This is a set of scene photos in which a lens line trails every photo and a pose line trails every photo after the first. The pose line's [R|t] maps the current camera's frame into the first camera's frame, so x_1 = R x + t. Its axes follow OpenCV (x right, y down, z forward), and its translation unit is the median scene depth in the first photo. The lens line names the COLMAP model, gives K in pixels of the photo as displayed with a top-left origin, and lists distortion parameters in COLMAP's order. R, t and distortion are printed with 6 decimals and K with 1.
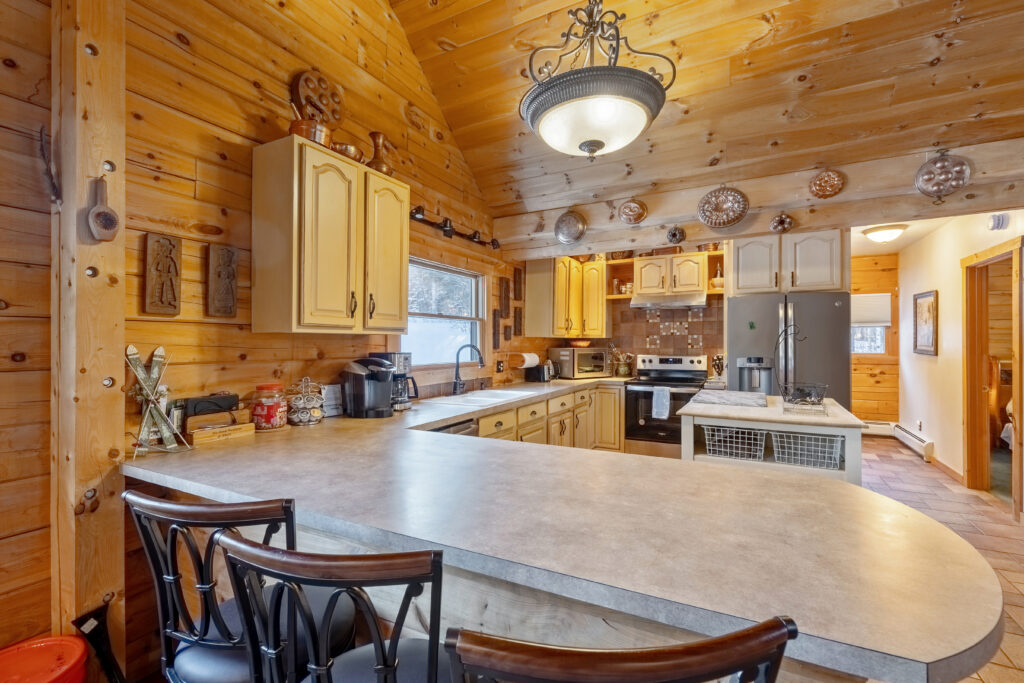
lens RADIAL K [[434.4, 0, 543.1], [0, 434.4, 336.5], [0, 0, 1]] dist [-0.005208, 0.000176]
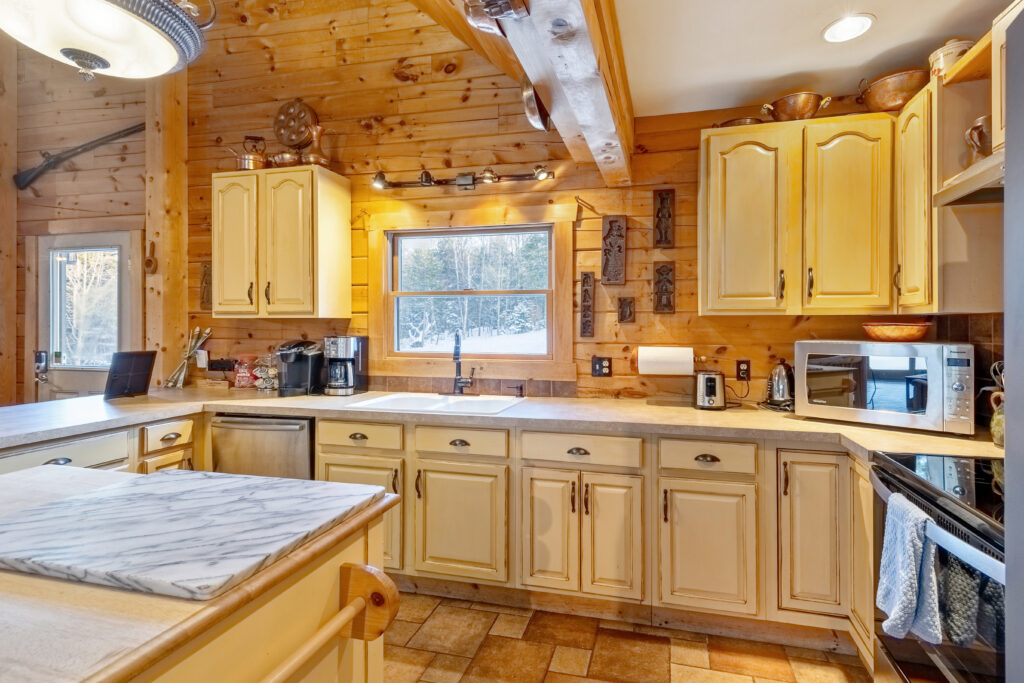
lens RADIAL K [[434.4, 0, 559.3], [0, 434.4, 327.4], [0, 0, 1]] dist [-0.005208, 0.000176]
pose [[0.252389, -0.002196, -0.967623, 0.443643], [0.009550, 0.999954, 0.000222, 0.013652], [0.967579, -0.009297, 0.252398, 0.752879]]
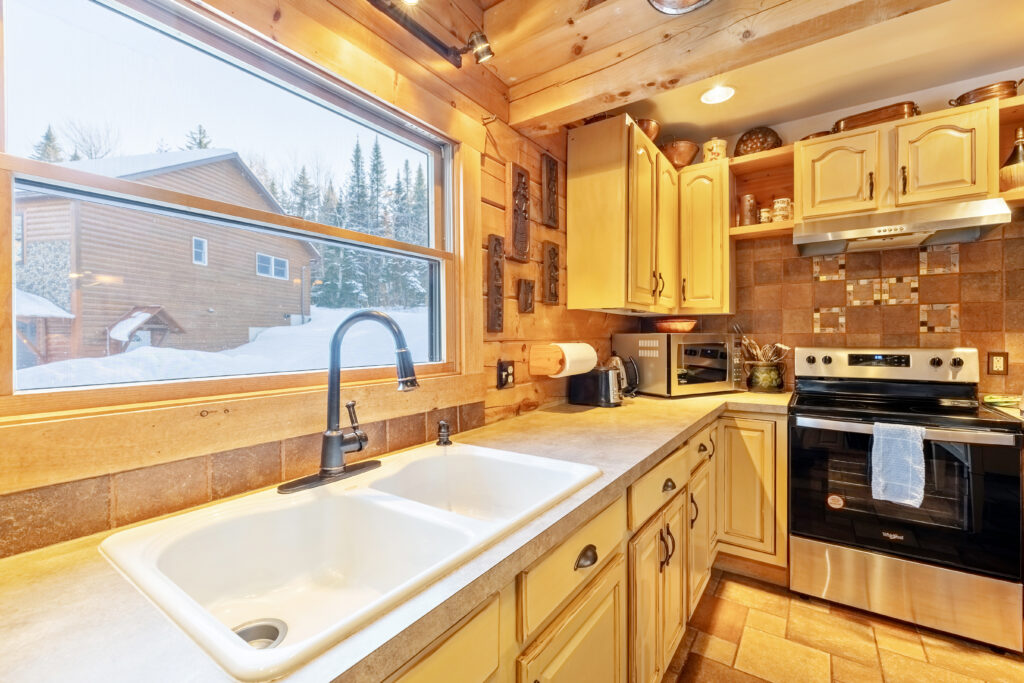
lens RADIAL K [[434.4, 0, 516.2], [0, 434.4, 335.1], [0, 0, 1]] dist [-0.005208, 0.000176]
pose [[0.986459, -0.005584, -0.163913, -0.018467], [0.007221, 0.999930, 0.009393, 0.025688], [0.163849, -0.010449, 0.986430, 0.555276]]
